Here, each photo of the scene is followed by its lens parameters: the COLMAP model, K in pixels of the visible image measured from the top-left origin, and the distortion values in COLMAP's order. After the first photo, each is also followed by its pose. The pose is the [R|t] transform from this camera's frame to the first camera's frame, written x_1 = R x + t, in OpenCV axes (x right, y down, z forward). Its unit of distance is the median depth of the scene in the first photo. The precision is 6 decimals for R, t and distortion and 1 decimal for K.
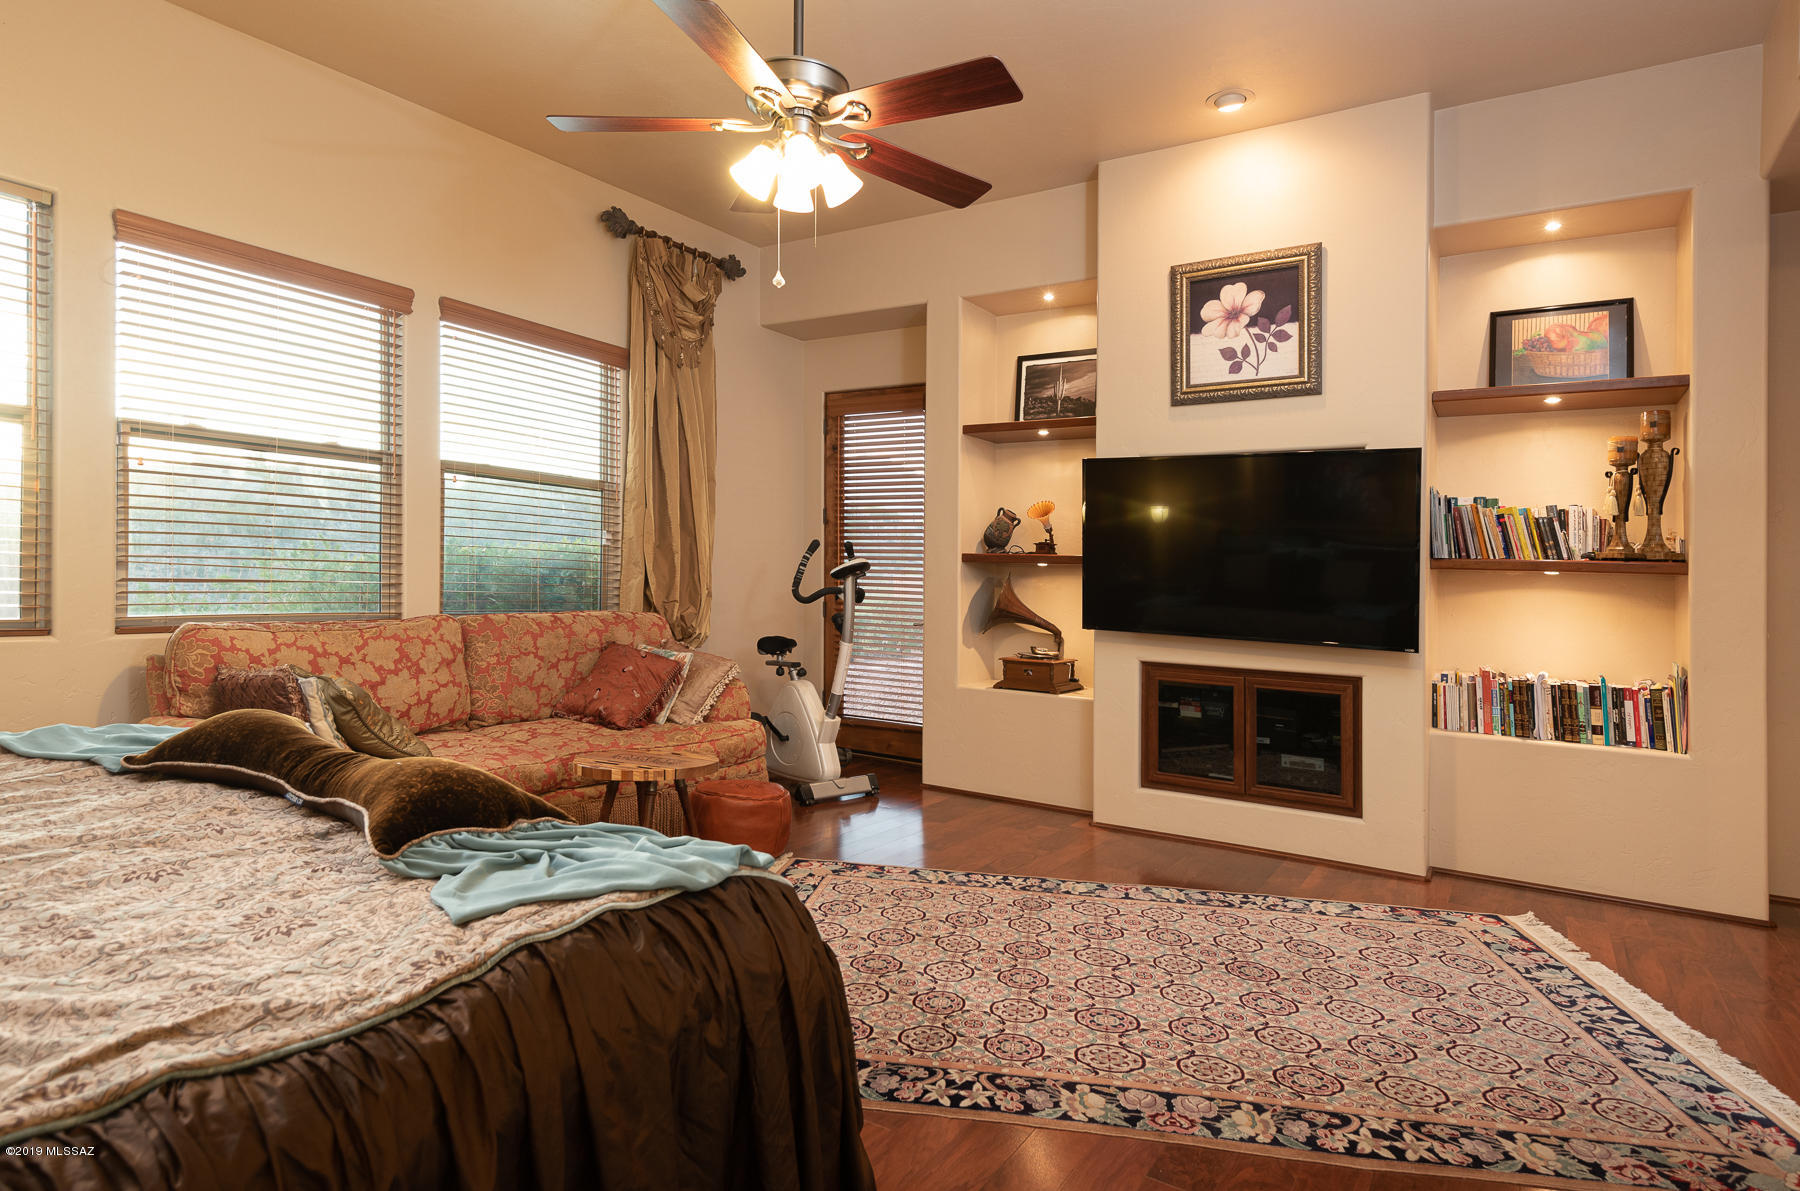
lens RADIAL K [[970.4, 0, 900.0], [0, 970.4, 595.5], [0, 0, 1]] dist [0.001463, 0.000200]
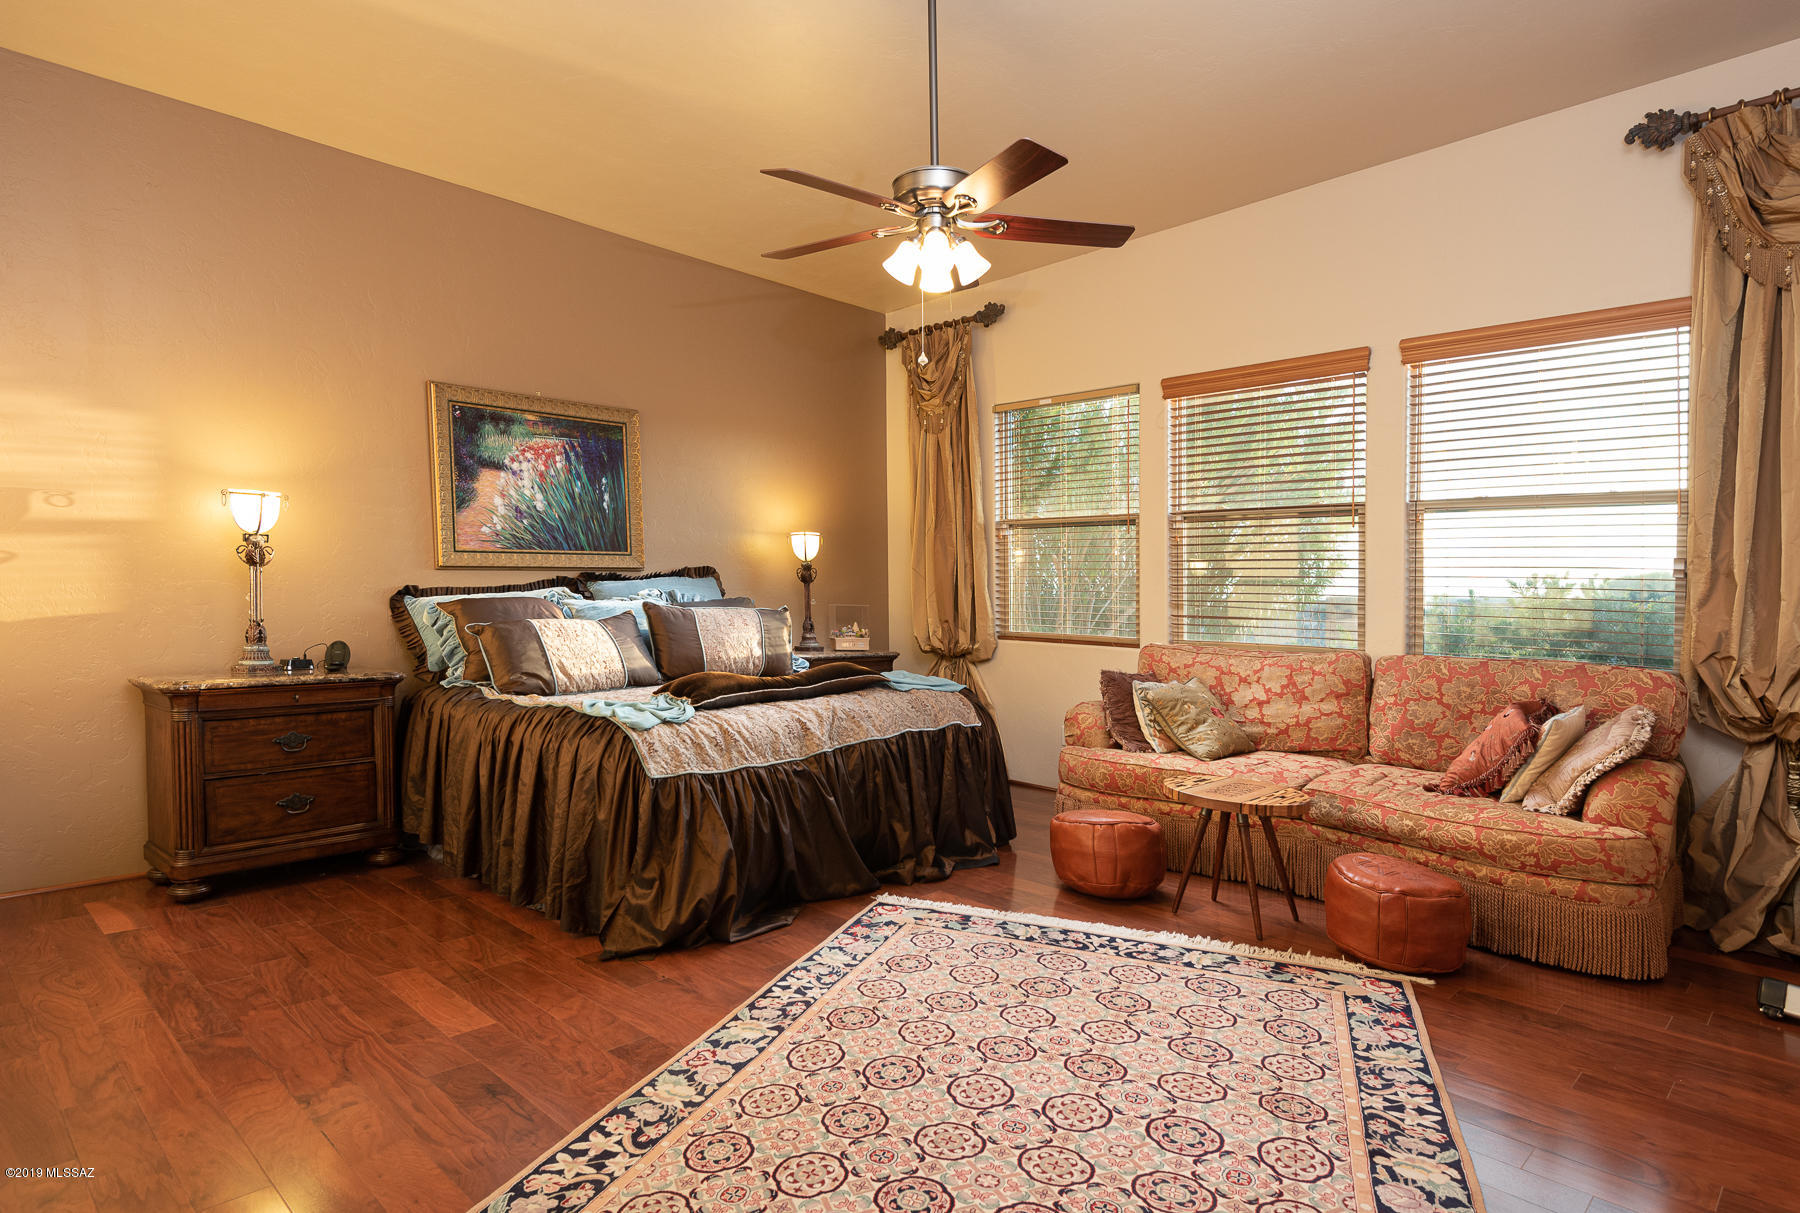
lens RADIAL K [[989.3, 0, 900.0], [0, 989.3, 606.5], [0, 0, 1]] dist [0.020677, -0.000303]
pose [[-0.191118, -0.021736, -0.981326, 1.122152], [-0.047680, 0.998780, -0.012837, 0.013070], [0.980408, 0.044336, -0.191921, 1.151463]]
